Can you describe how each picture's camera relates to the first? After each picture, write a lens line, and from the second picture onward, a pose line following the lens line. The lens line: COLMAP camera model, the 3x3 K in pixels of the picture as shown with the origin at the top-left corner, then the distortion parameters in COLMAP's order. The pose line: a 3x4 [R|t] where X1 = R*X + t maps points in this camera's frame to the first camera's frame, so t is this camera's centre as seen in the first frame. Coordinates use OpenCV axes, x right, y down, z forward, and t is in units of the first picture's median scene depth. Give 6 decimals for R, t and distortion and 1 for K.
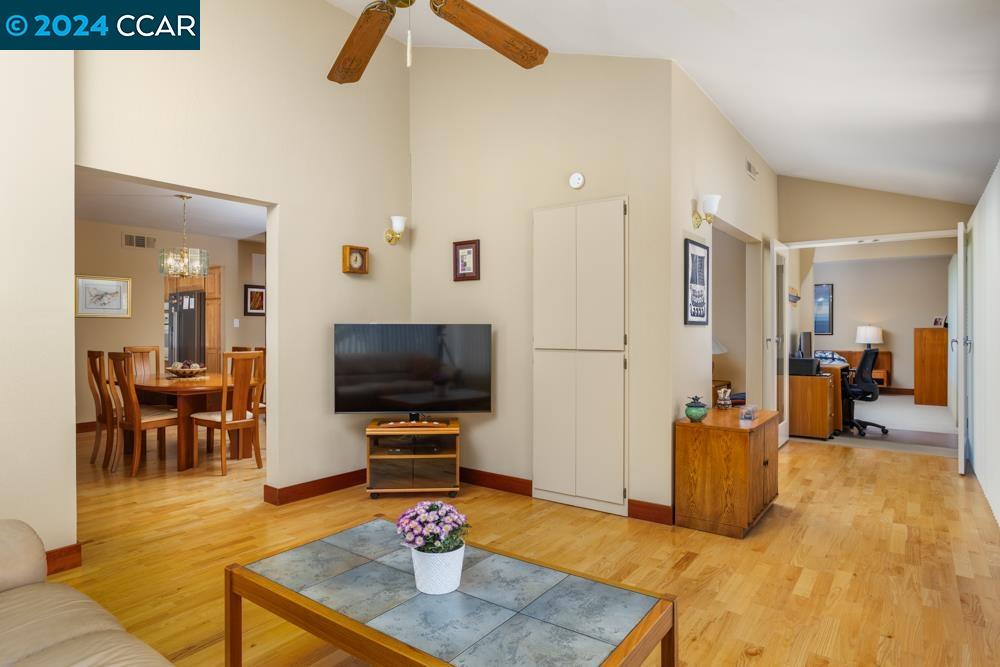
lens RADIAL K [[570.4, 0, 500.0], [0, 570.4, 333.5], [0, 0, 1]] dist [0.002805, 0.000621]
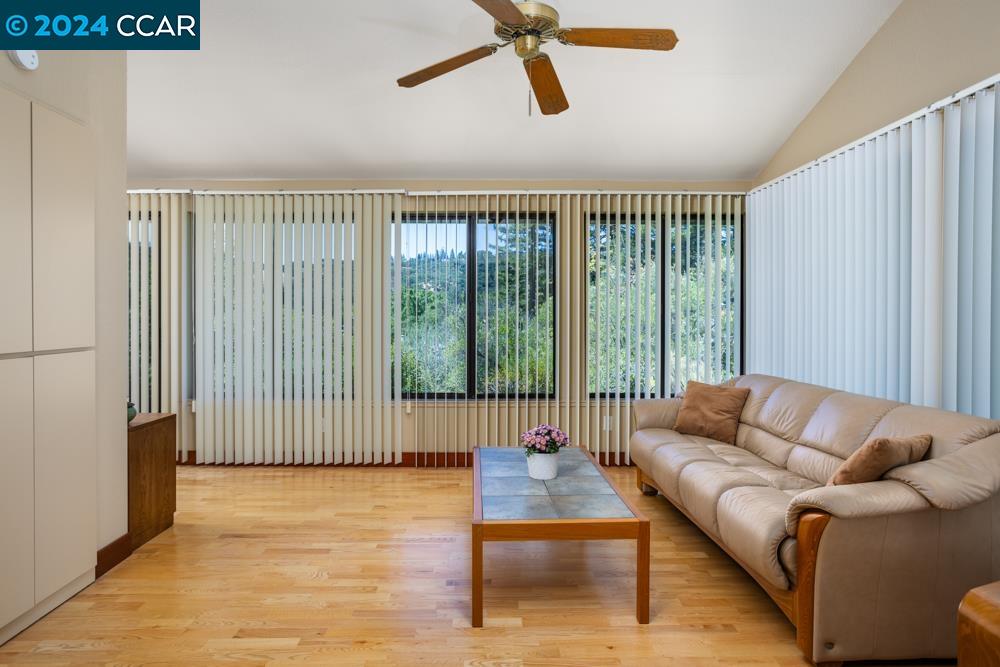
lens RADIAL K [[533.6, 0, 494.9], [0, 533.6, 316.2], [0, 0, 1]] dist [0.001375, 0.000270]
pose [[-0.597484, -0.000103, 0.801881, -0.854110], [0.005848, 0.999973, 0.004486, -0.013320], [-0.801859, 0.007370, -0.597467, 1.389757]]
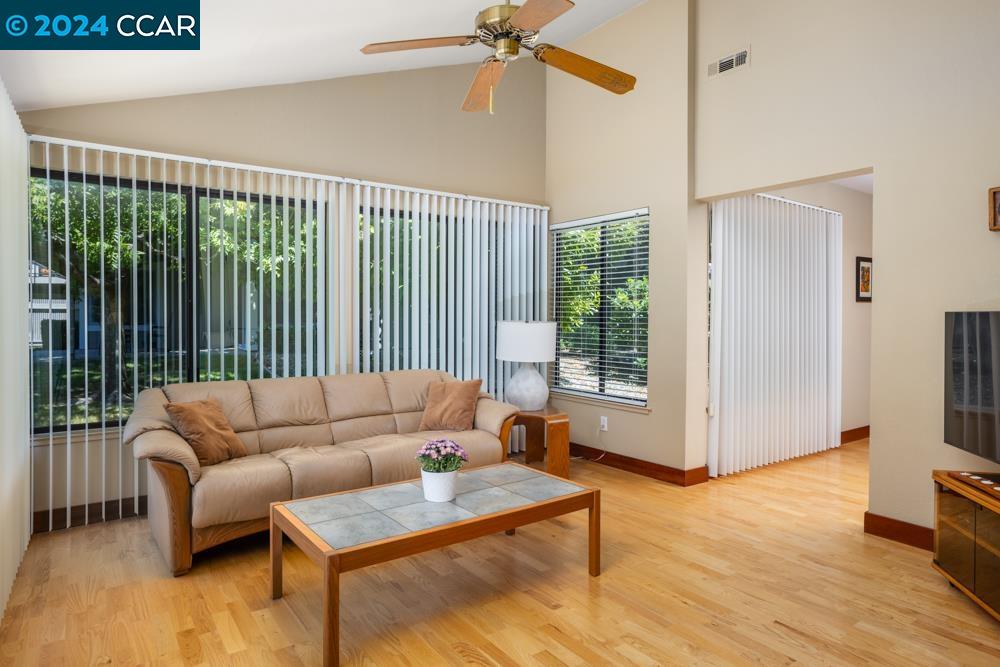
lens RADIAL K [[595.0, 0, 500.0], [0, 595.0, 333.5], [0, 0, 1]] dist [-0.001871, 0.000026]
pose [[-0.336614, 0.011213, -0.941576, 0.850636], [-0.003406, 0.999908, 0.013125, 0.008781], [0.941637, 0.007625, -0.336544, 1.130605]]
